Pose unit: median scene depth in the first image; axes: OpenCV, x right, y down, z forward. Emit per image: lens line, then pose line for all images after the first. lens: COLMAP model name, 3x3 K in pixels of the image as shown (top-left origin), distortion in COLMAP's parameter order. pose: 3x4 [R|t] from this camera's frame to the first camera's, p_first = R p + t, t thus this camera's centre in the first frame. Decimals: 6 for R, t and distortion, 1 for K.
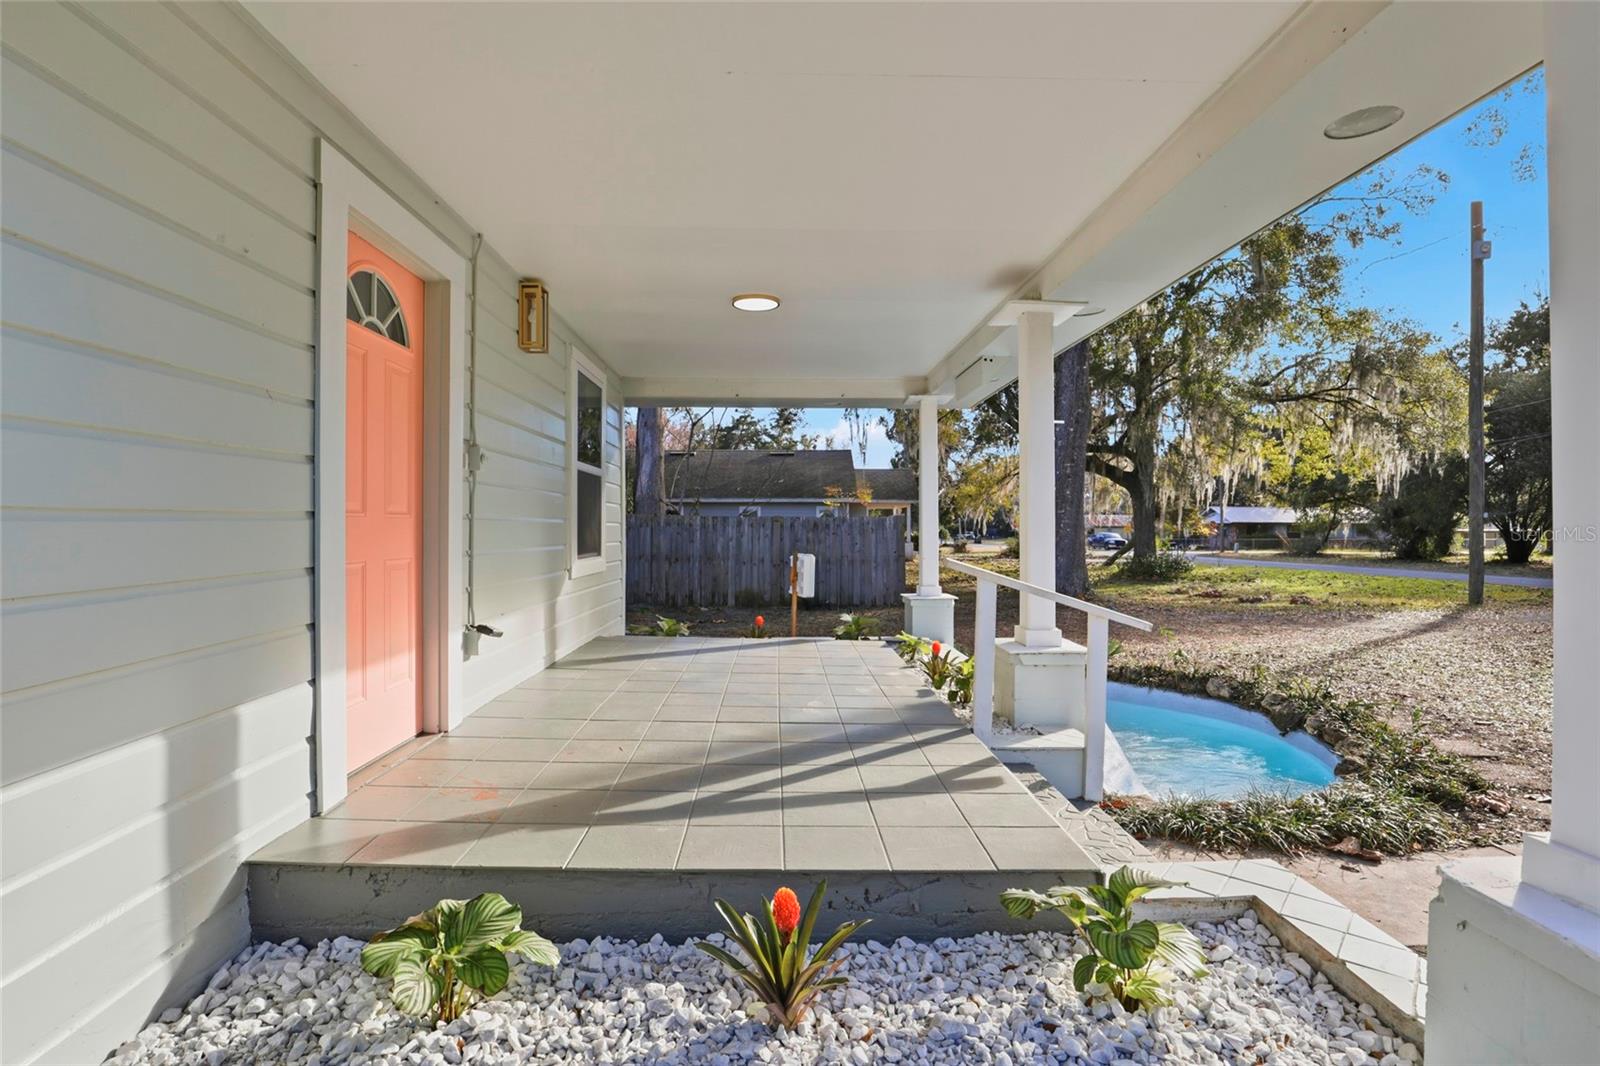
lens RADIAL K [[744.6, 0, 798.8], [0, 744.6, 537.9], [0, 0, 1]] dist [-0.036340, 0.005838]
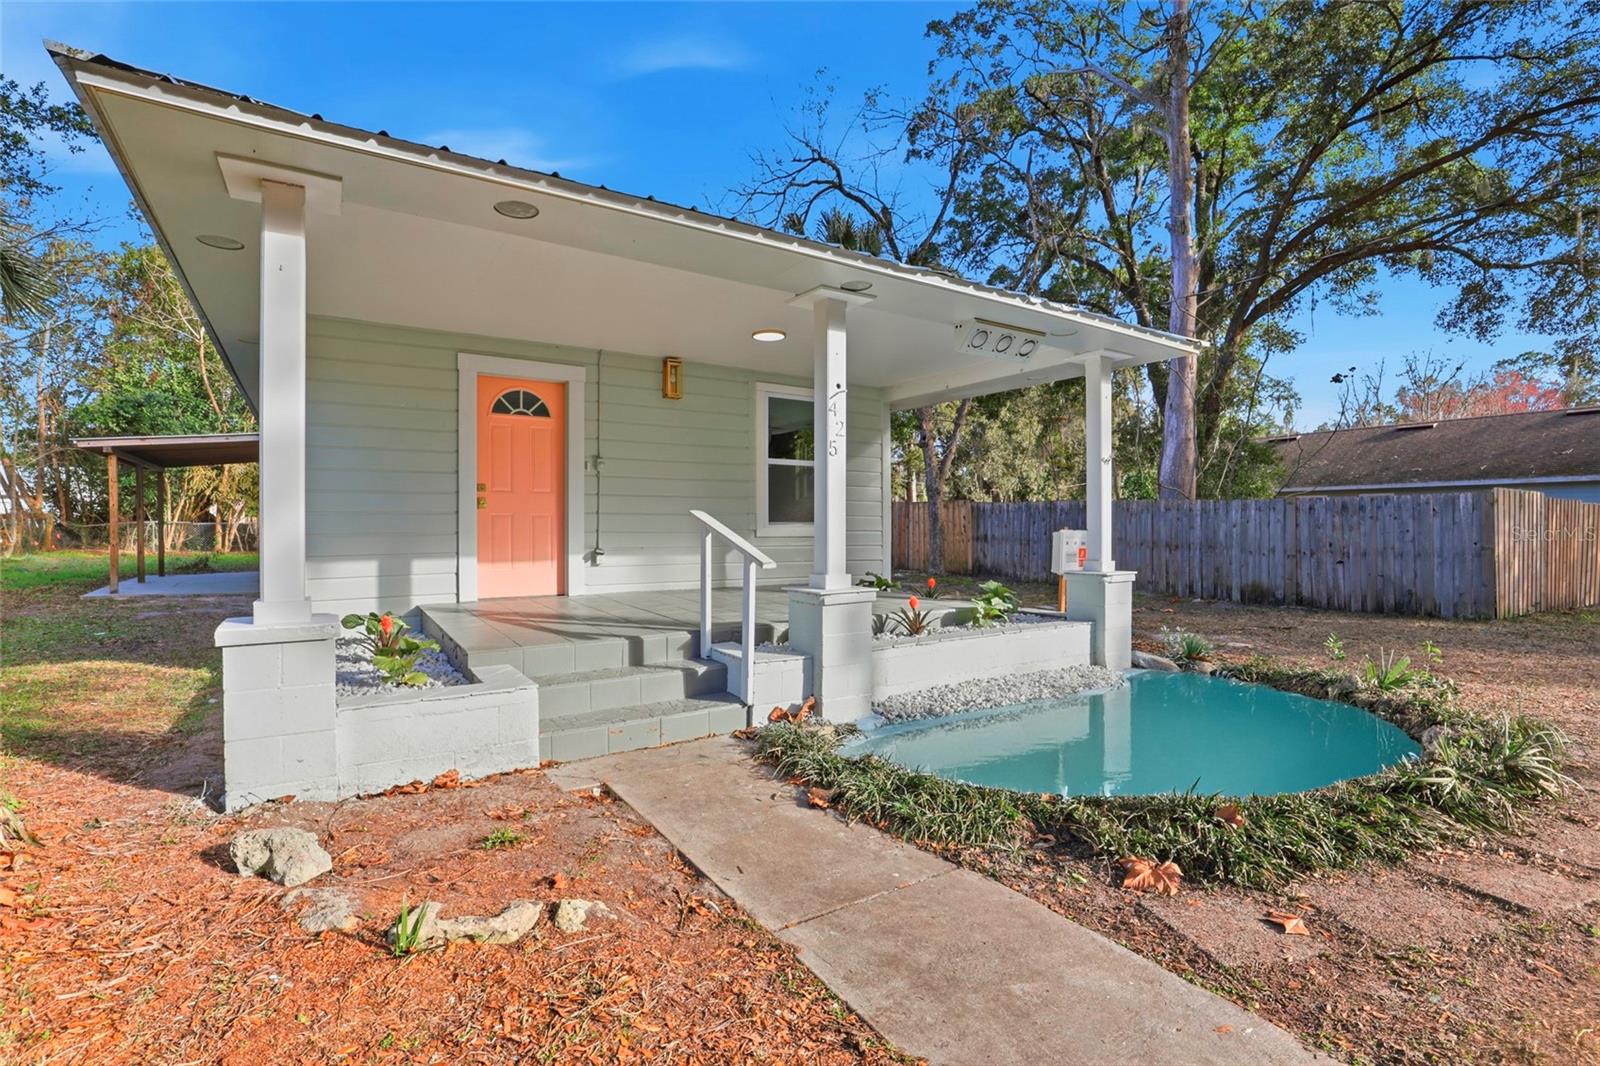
lens RADIAL K [[744.6, 0, 808.1], [0, 744.6, 536.3], [0, 0, 1]] dist [-0.036340, 0.005838]
pose [[0.538451, 0.010158, -0.842595, 0.373396], [-0.010994, 0.999927, 0.005029, 0.016194], [0.842585, 0.006555, 0.538524, 0.099793]]
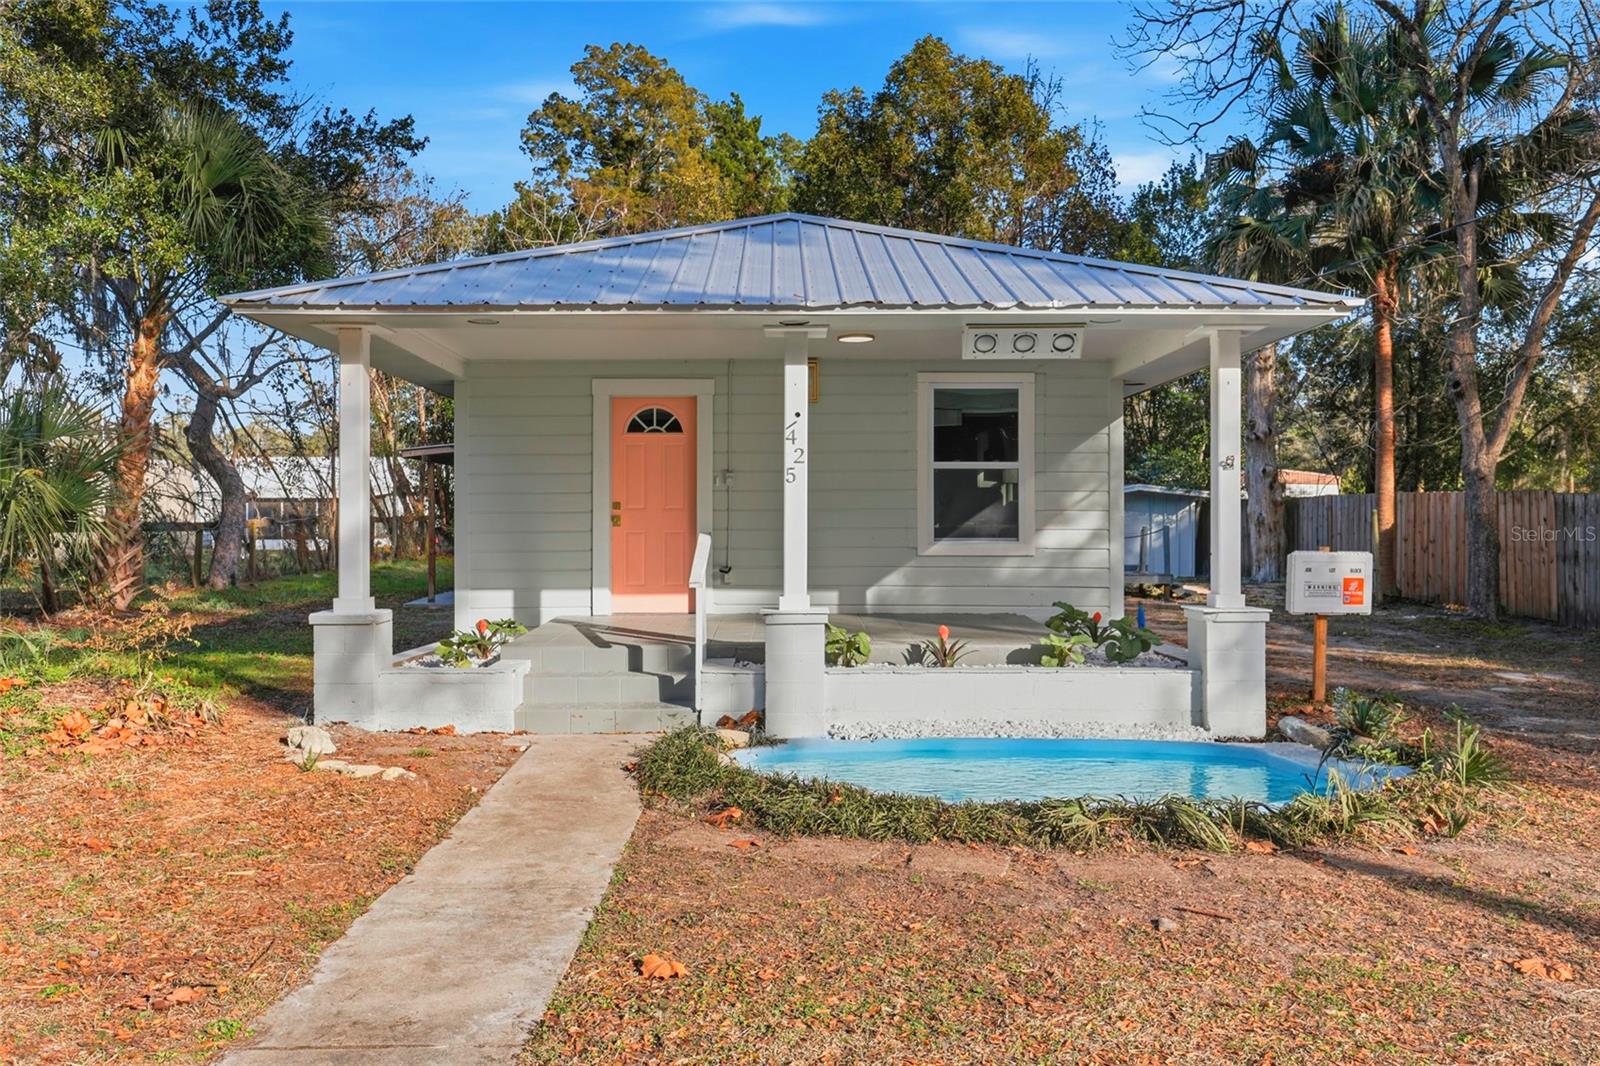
lens RADIAL K [[1290.9, 0, 798.2], [0, 1290.9, 534.3], [0, 0, 1]] dist [0.023853, -0.001724]
pose [[-0.007055, 0.006520, -0.999954, 0.698803], [-0.012723, 0.999897, 0.006610, 0.002100], [0.999894, 0.012769, -0.006971, 0.294240]]
